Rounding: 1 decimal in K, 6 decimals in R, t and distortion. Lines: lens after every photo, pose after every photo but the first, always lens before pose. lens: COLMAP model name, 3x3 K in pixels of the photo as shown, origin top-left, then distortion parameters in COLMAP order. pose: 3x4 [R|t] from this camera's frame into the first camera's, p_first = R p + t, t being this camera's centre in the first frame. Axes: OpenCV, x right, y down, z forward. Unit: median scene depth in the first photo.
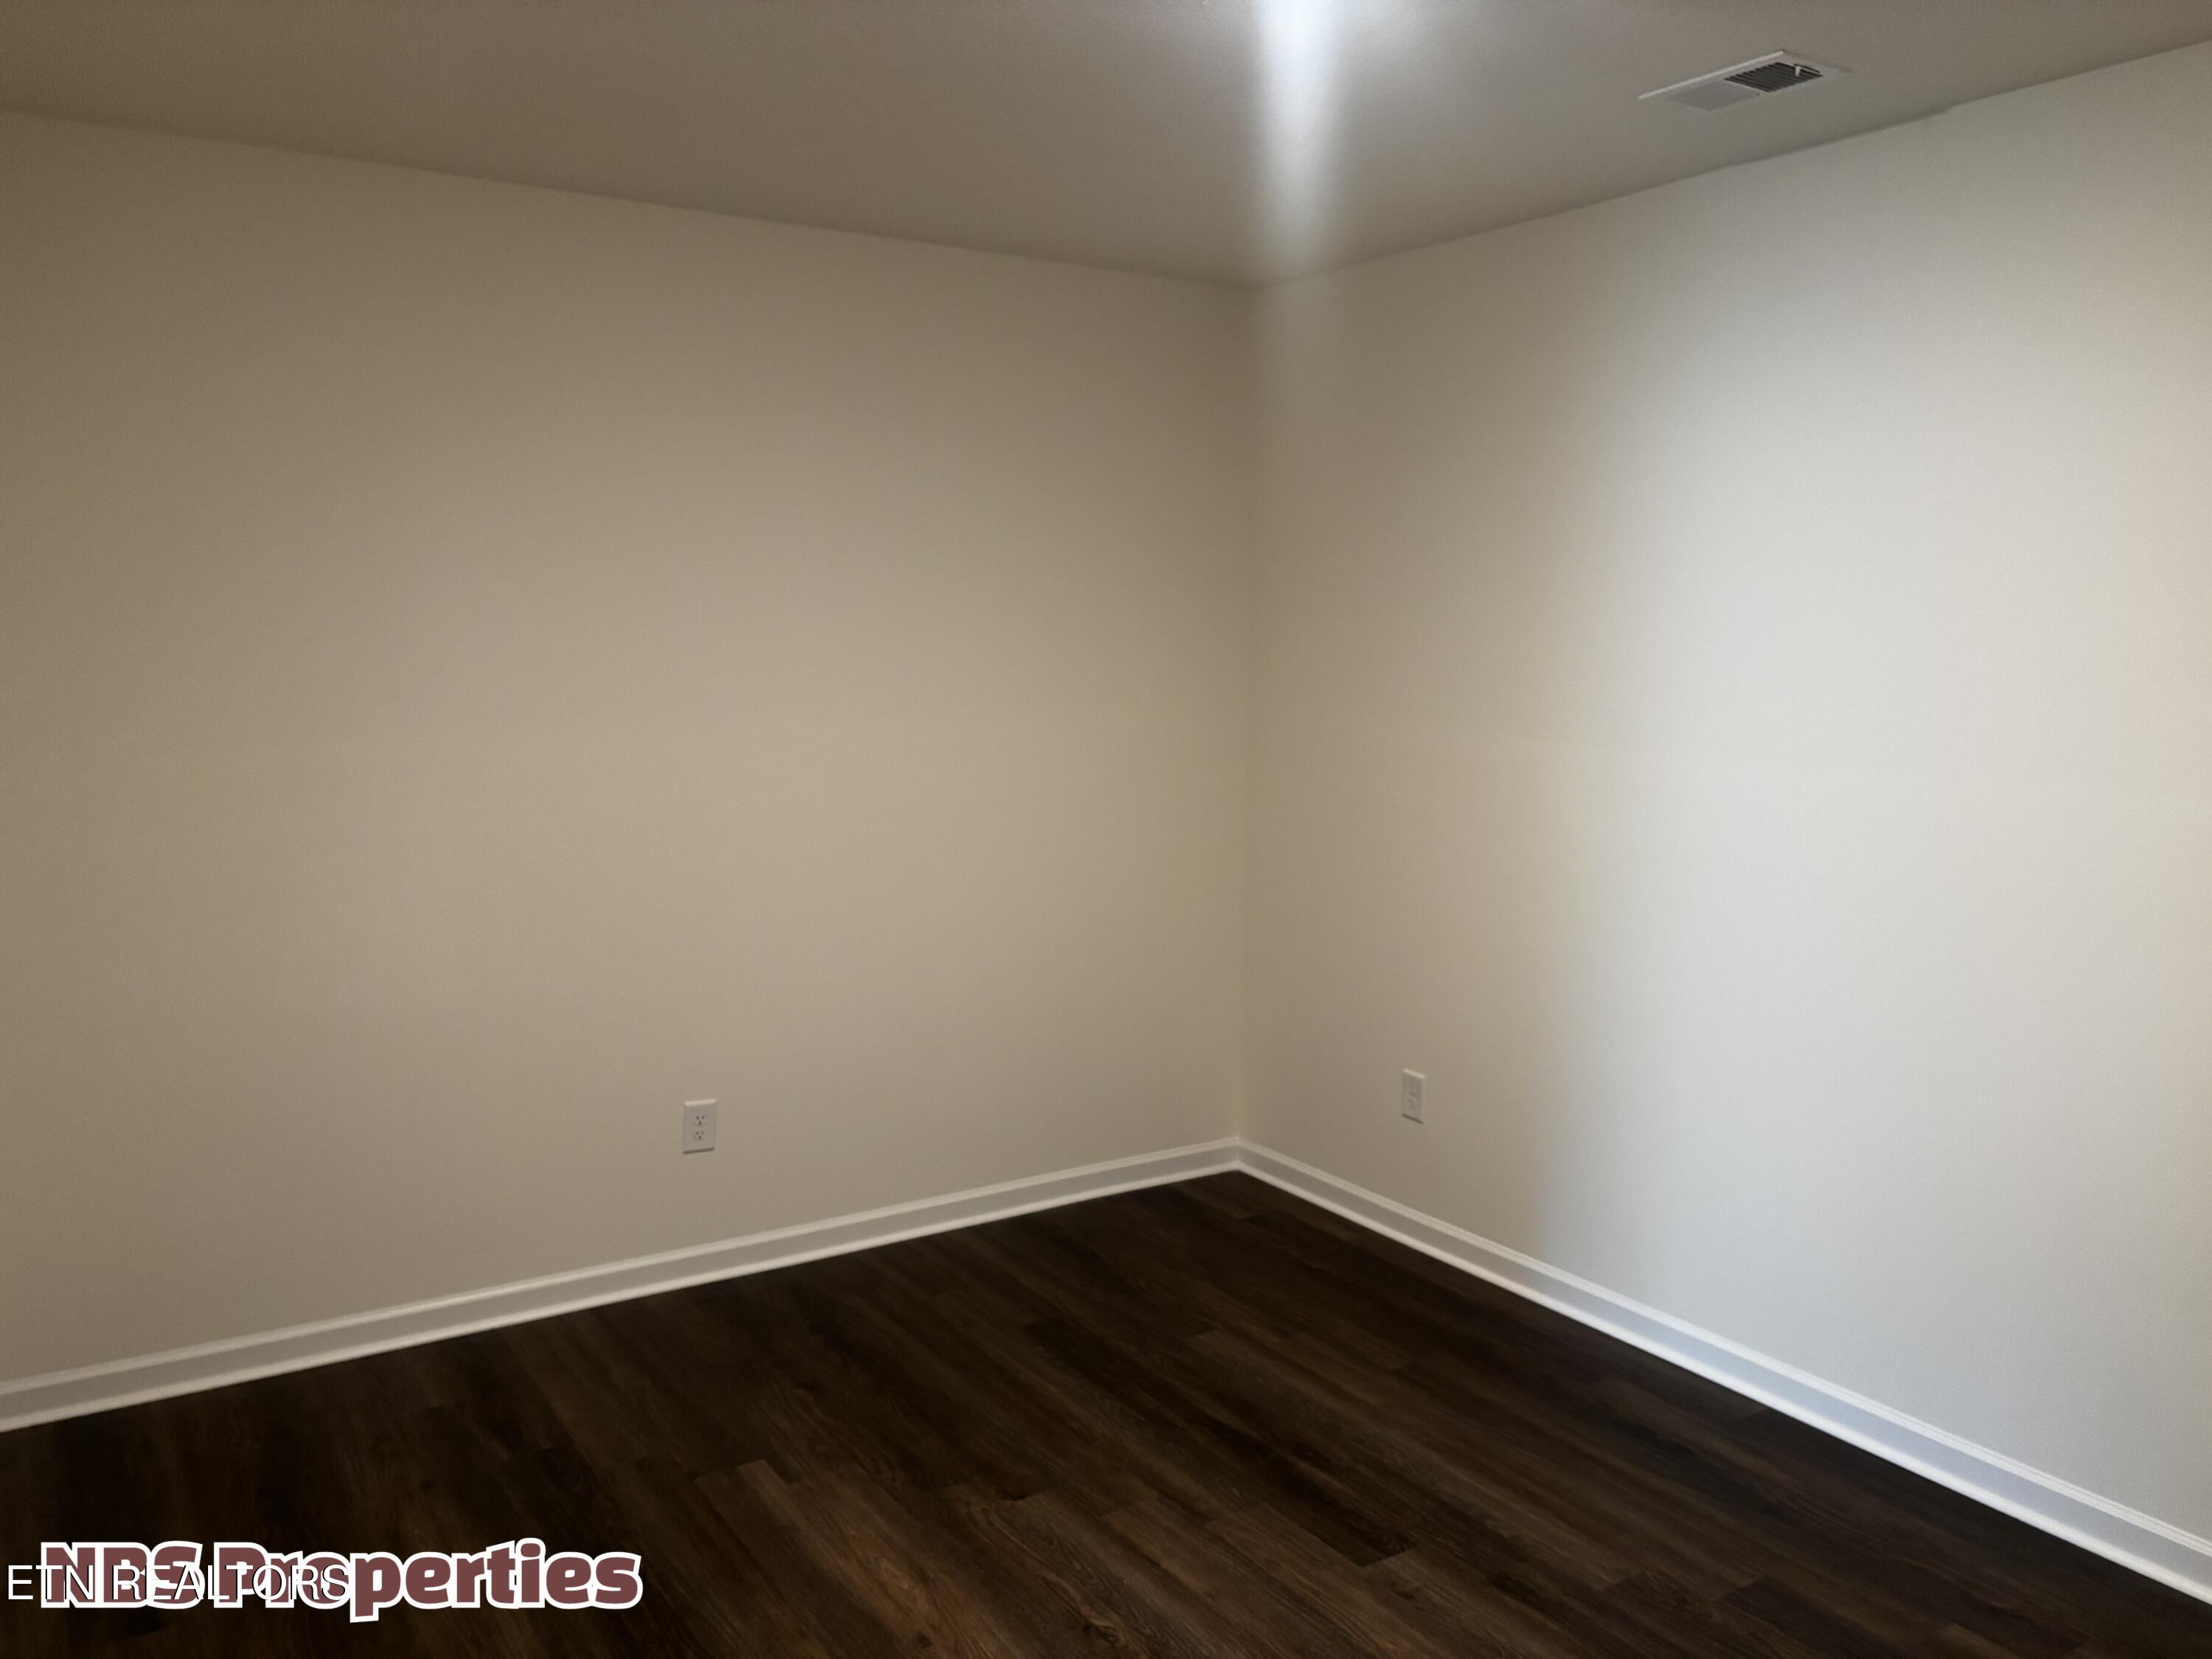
lens RADIAL K [[1679.9, 0, 1112.9], [0, 1679.9, 829.4], [0, 0, 1]] dist [0.044320, 0.006945]
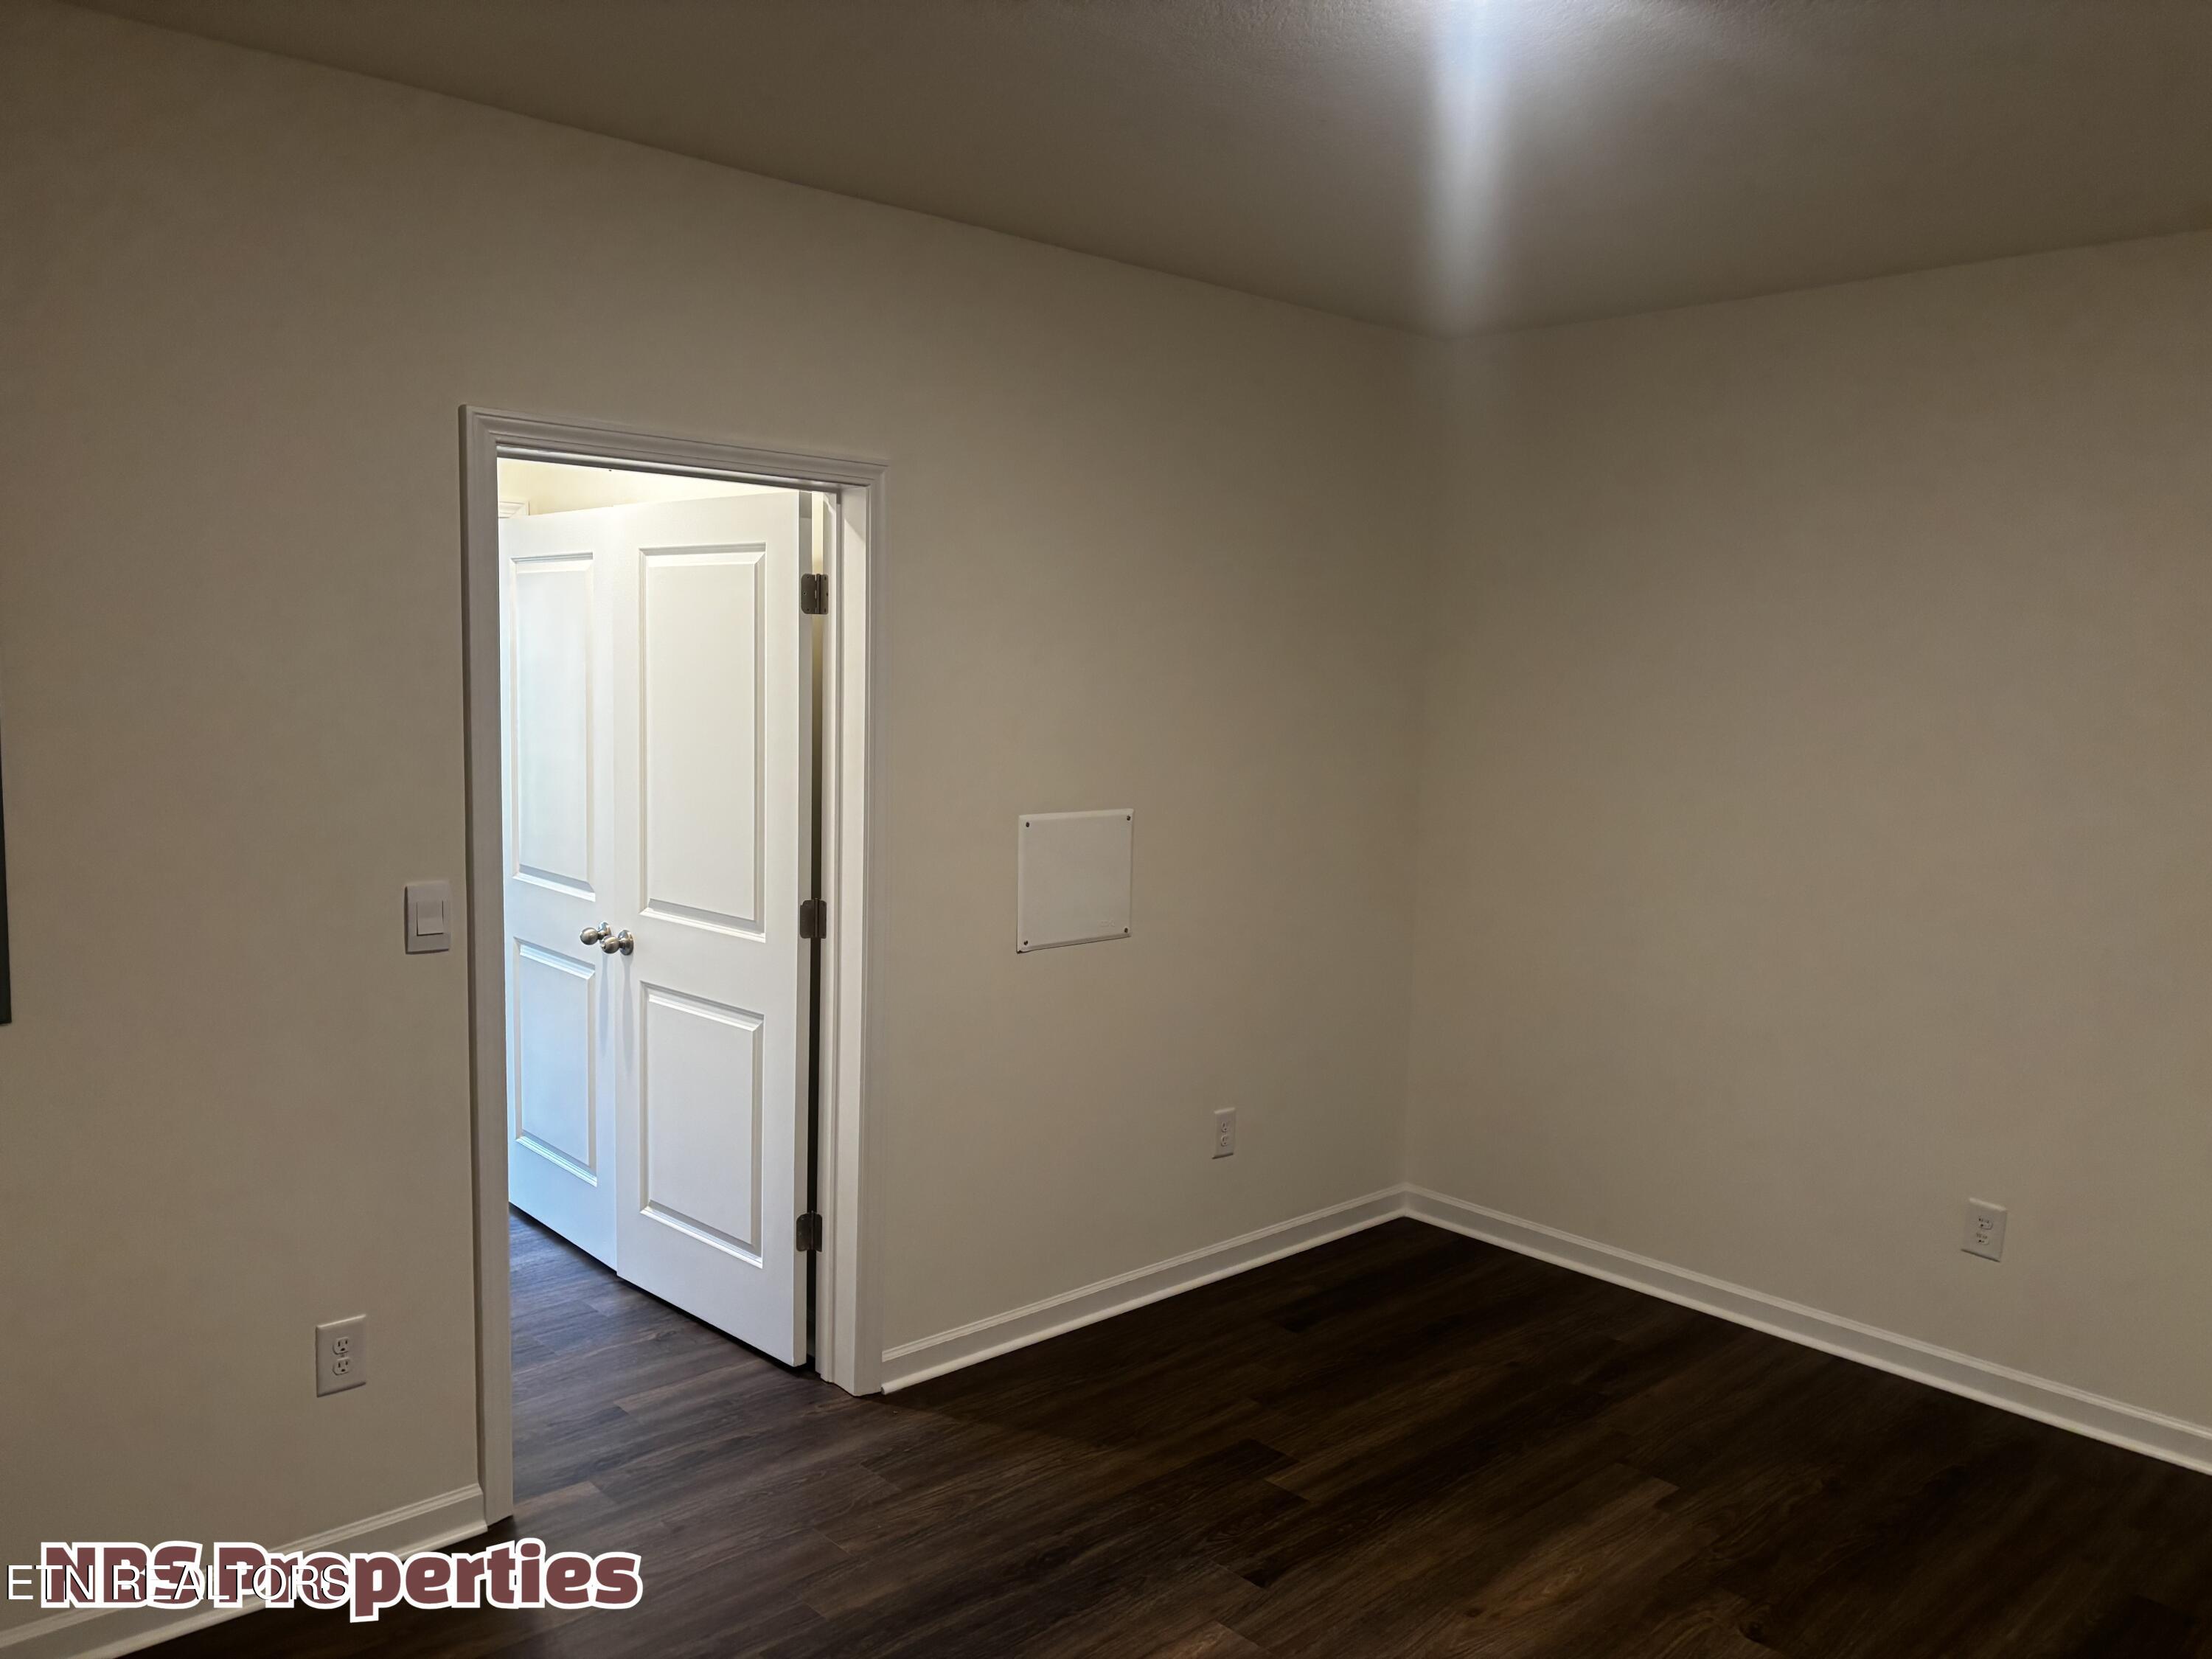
lens RADIAL K [[1679.9, 0, 1111.6], [0, 1679.9, 824.4], [0, 0, 1]] dist [0.044320, 0.006945]
pose [[0.133351, 0.075162, -0.988215, 0.777632], [-0.109926, 0.992089, 0.060623, -0.065139], [0.984954, 0.100547, 0.140558, 0.468712]]
